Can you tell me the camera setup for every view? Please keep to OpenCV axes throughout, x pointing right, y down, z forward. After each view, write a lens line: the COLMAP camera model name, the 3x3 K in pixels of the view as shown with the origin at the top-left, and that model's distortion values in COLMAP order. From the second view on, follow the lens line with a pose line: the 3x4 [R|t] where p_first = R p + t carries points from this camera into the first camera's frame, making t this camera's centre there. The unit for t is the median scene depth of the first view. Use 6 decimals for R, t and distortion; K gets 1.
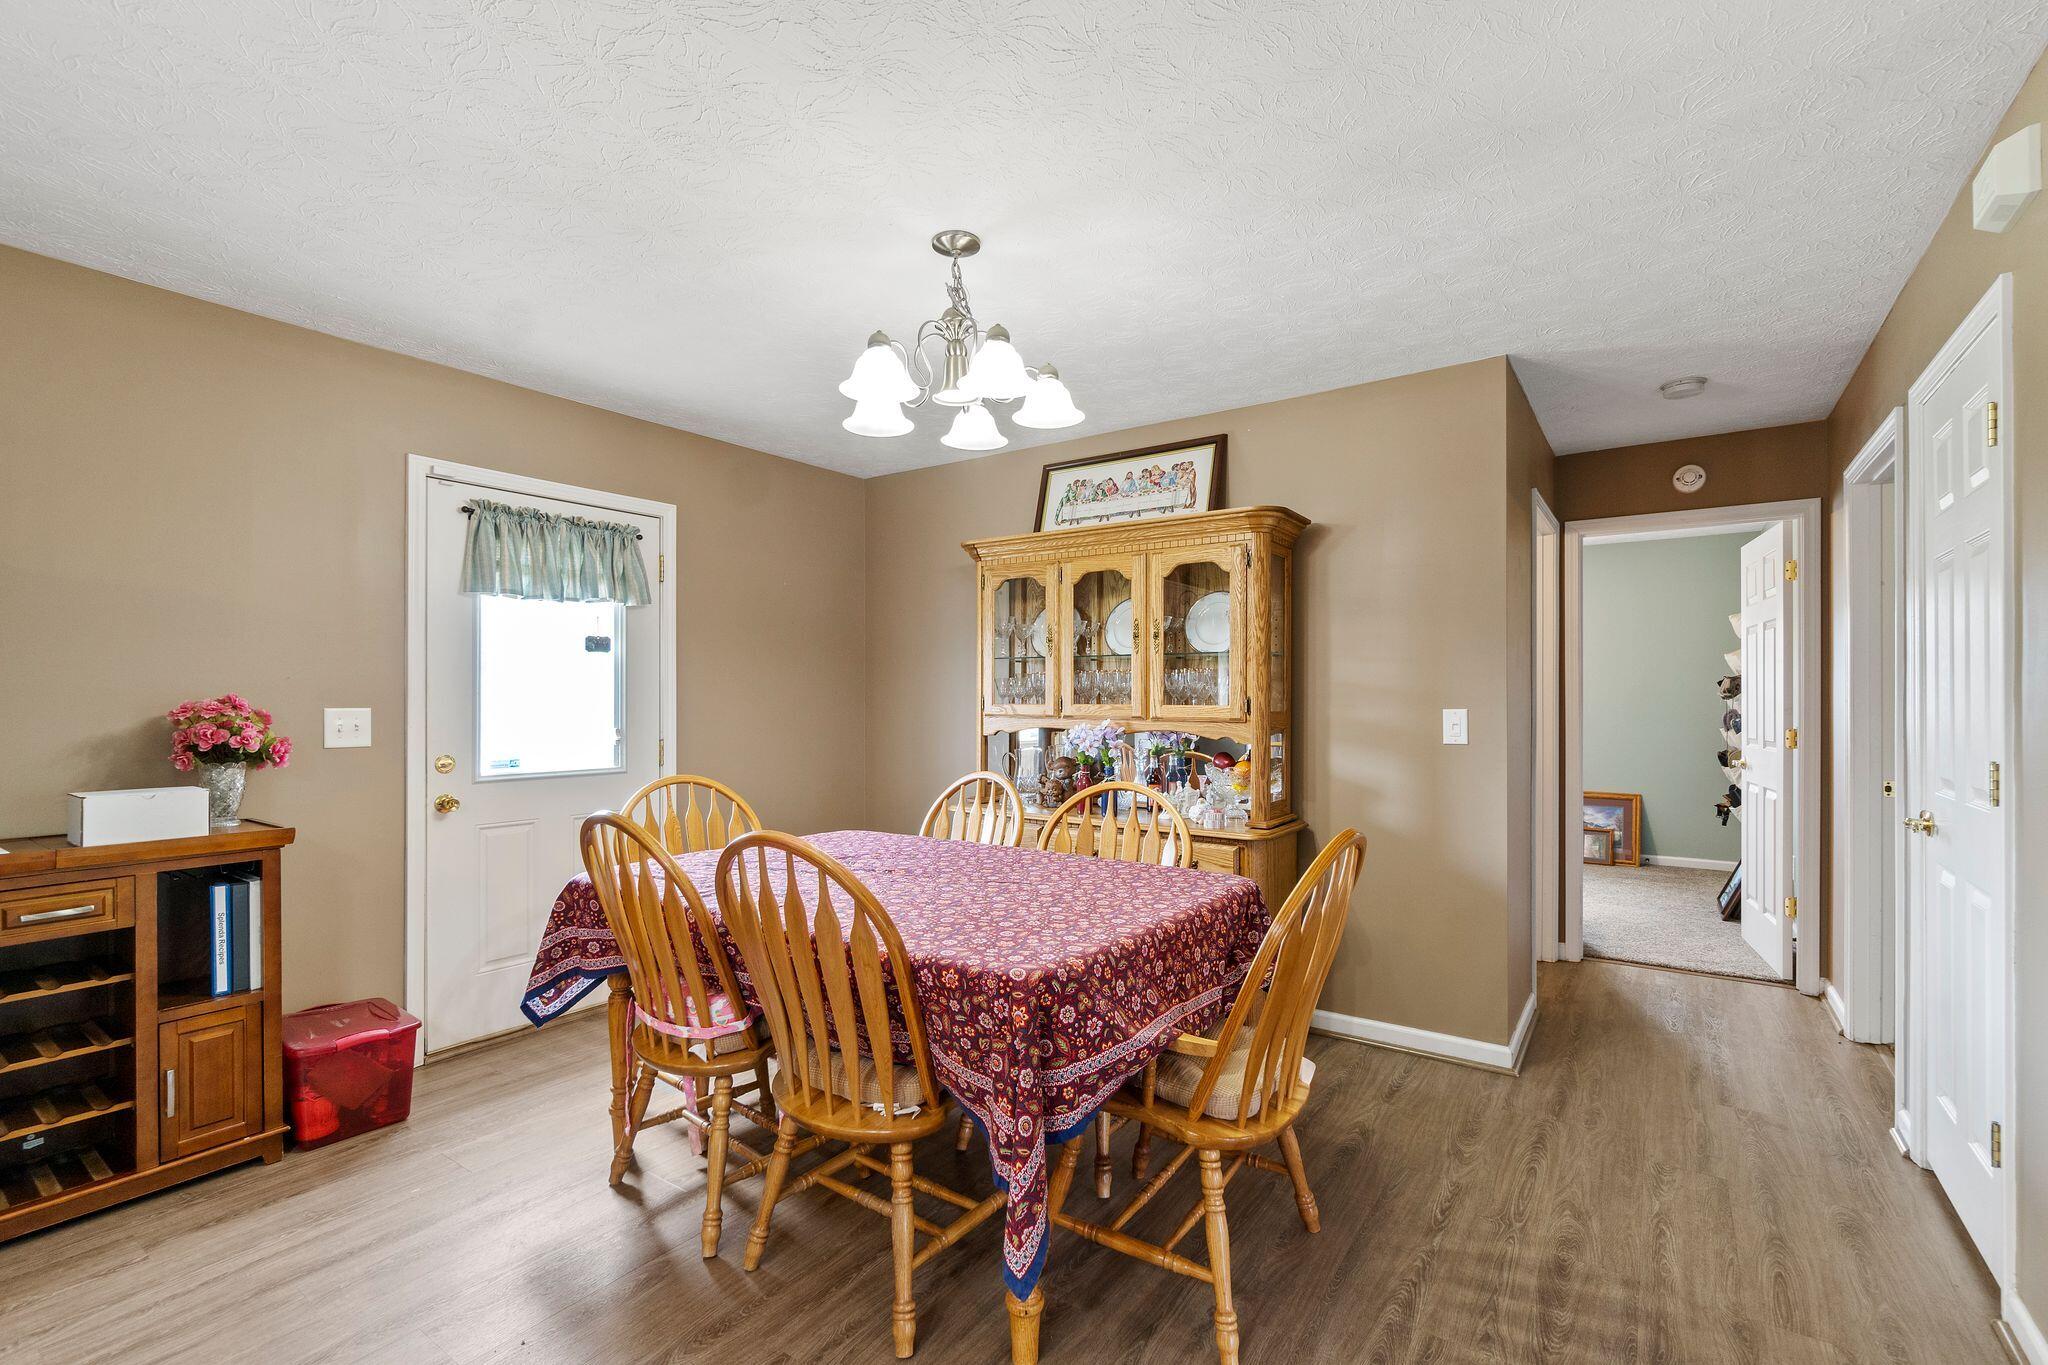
lens RADIAL K [[899.7, 0, 1021.9], [0, 899.7, 704.1], [0, 0, 1]] dist [0.006403, 0.001529]
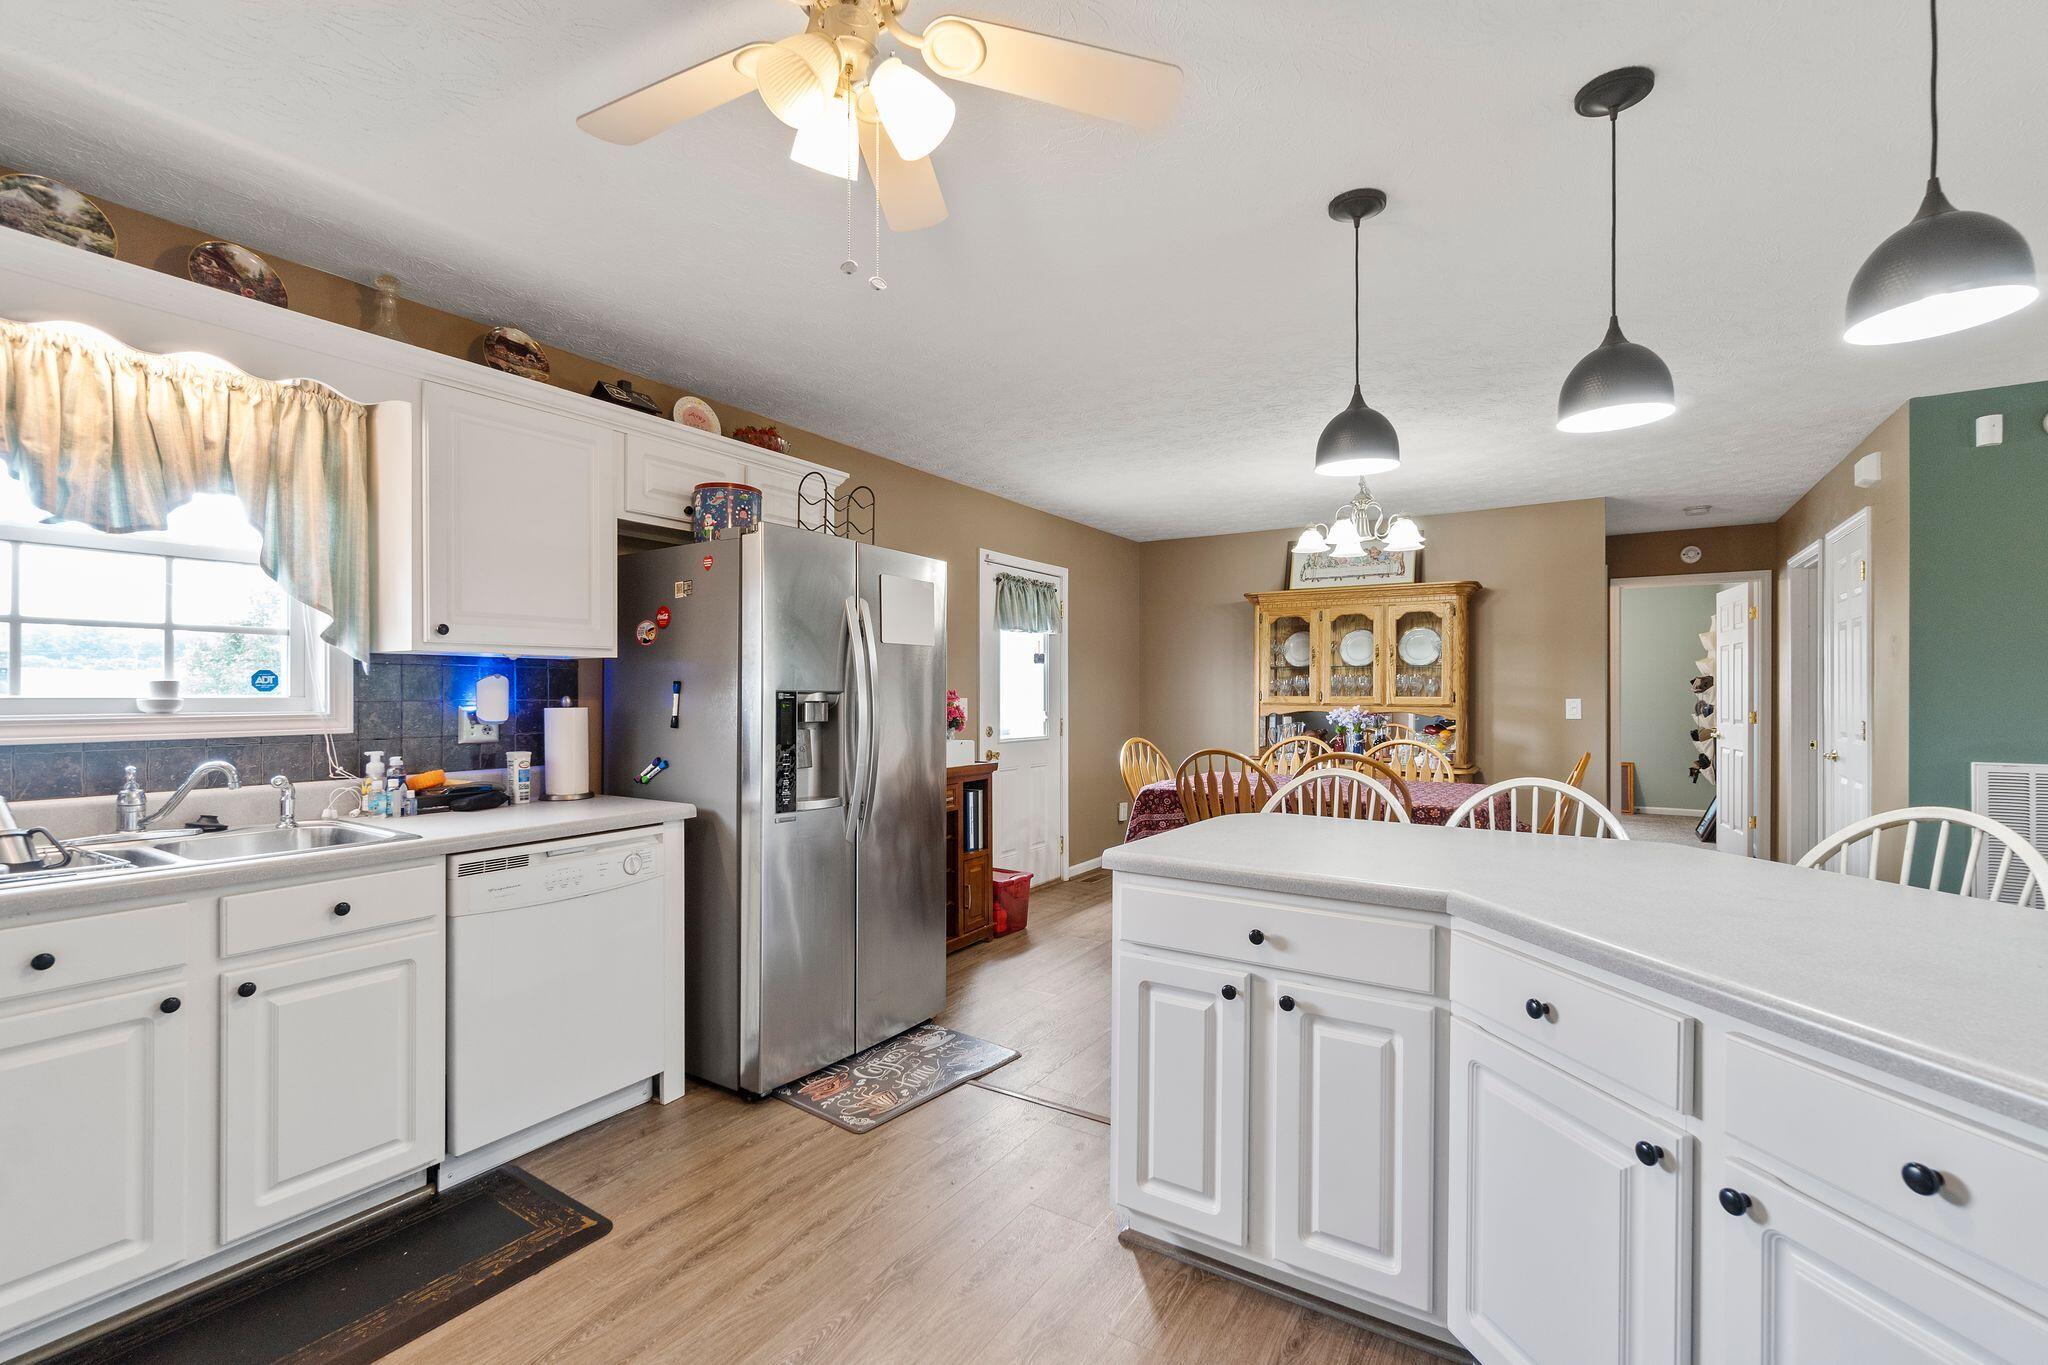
lens RADIAL K [[899.7, 0, 1017.4], [0, 899.7, 696.0], [0, 0, 1]] dist [0.006403, 0.001529]
pose [[0.998568, 0.000538, 0.053492, -0.600491], [-0.000476, 0.999999, -0.001166, 0.001939], [-0.053492, 0.001138, 0.998568, -0.593571]]
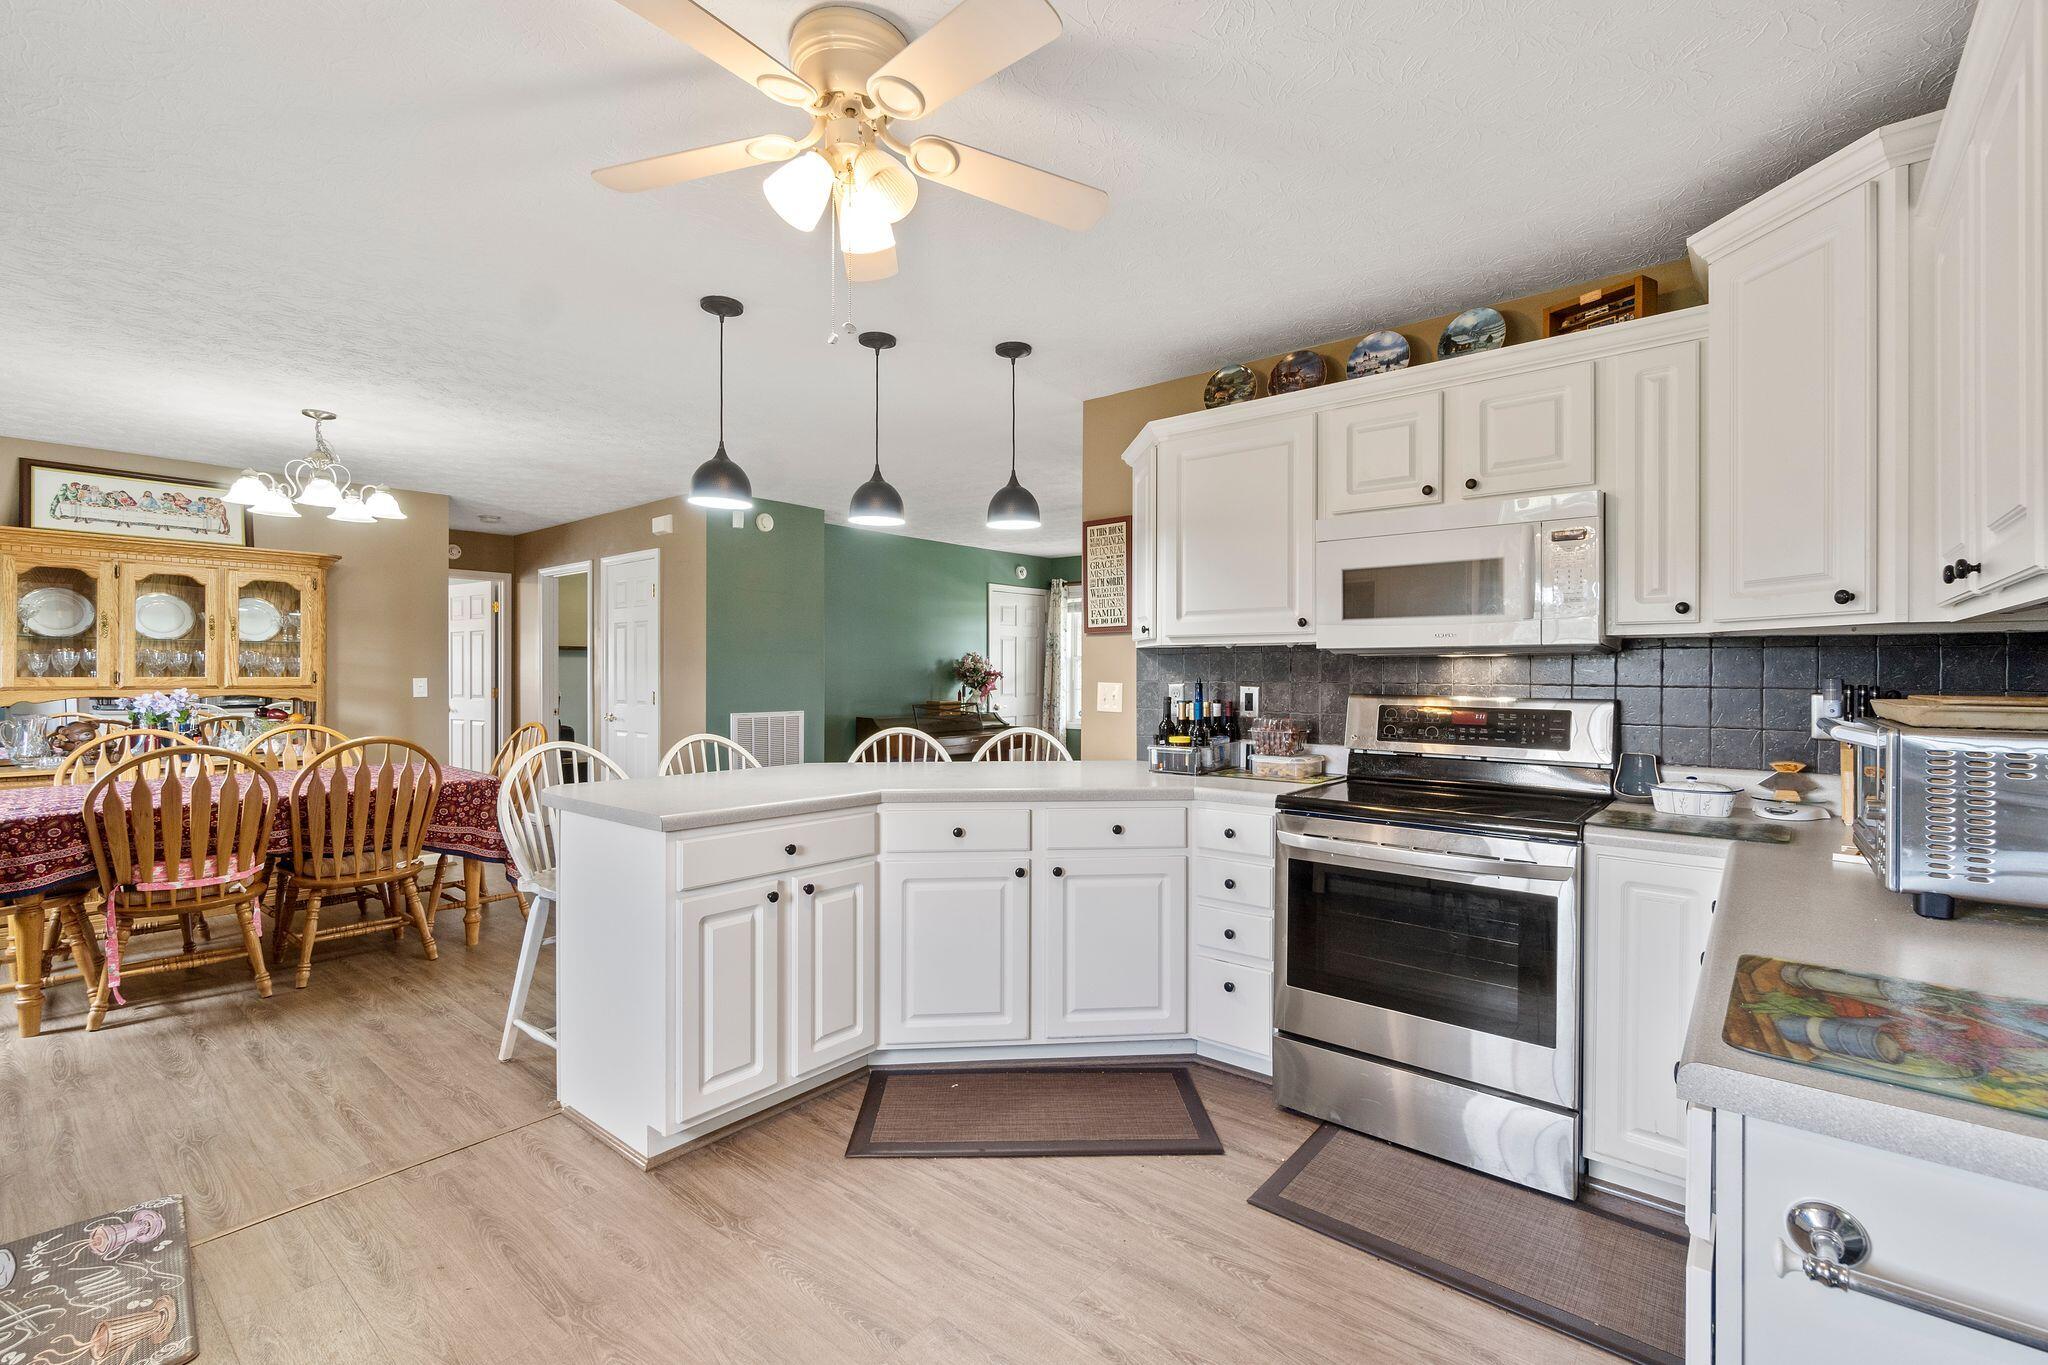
lens RADIAL K [[899.7, 0, 1020.6], [0, 899.7, 679.8], [0, 0, 1]] dist [0.006403, 0.001529]
pose [[0.080901, -0.008381, 0.996687, -1.117347], [0.004643, 0.999957, 0.008032, -0.000560], [-0.996711, 0.003978, 0.080937, -0.332507]]
